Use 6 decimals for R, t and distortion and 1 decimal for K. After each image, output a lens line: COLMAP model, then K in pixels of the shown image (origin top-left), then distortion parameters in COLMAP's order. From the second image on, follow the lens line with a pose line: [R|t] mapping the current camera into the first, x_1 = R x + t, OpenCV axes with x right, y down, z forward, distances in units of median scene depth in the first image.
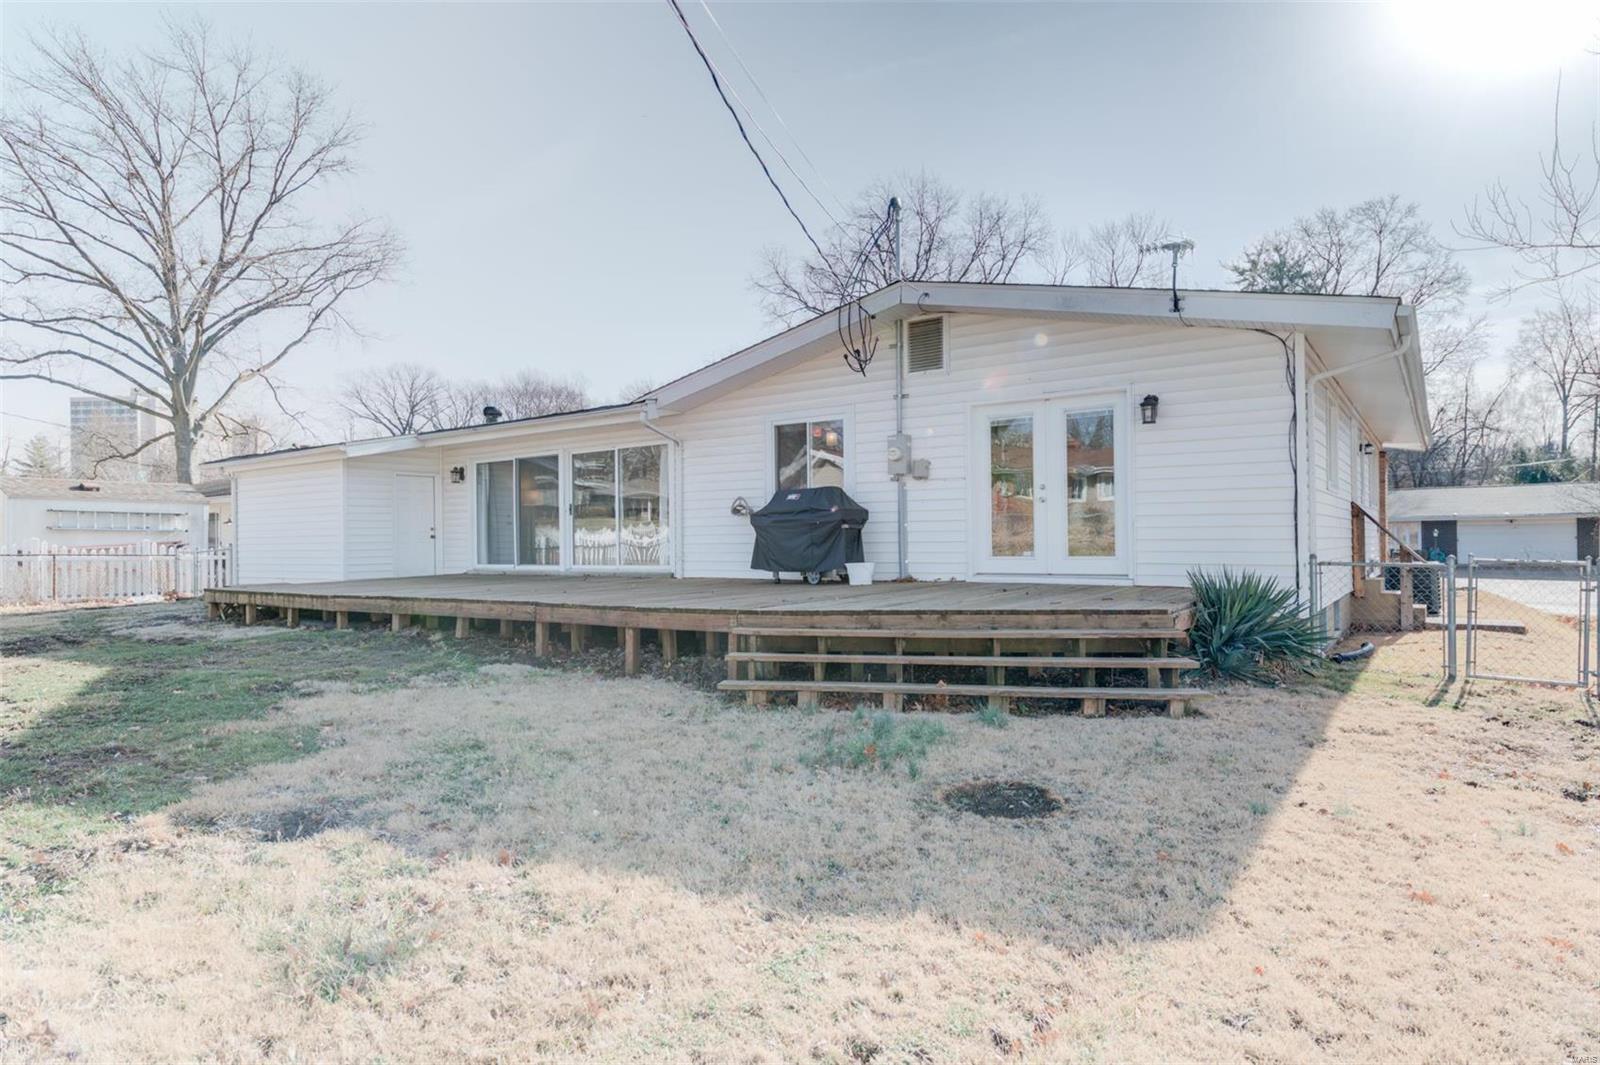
lens RADIAL K [[943.2, 0, 800.0], [0, 943.2, 532.5], [0, 0, 1]] dist [0.000490, 0.000105]
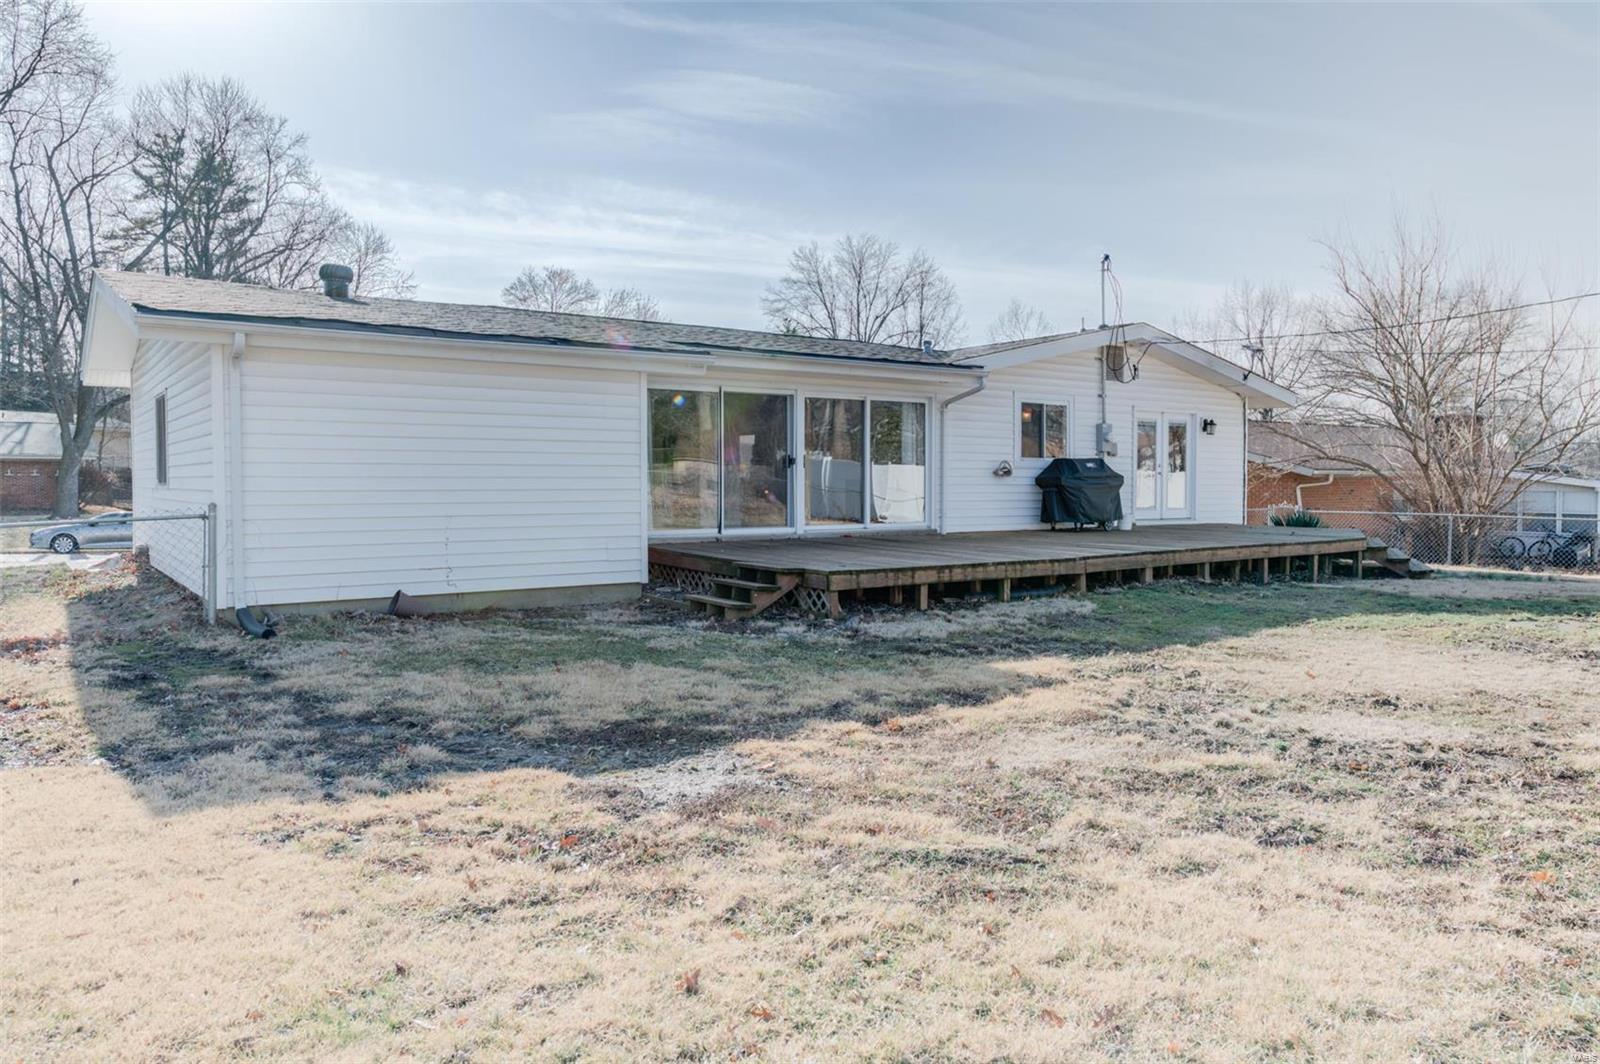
lens RADIAL K [[1093.1, 0, 800.0], [0, 1093.1, 532.0], [0, 0, 1]] dist [-0.000160, -0.000057]
pose [[0.315773, -0.030524, 0.948344, -1.608413], [-0.008871, 0.999344, 0.035120, 0.005941], [-0.948793, -0.019503, 0.315295, 0.920631]]
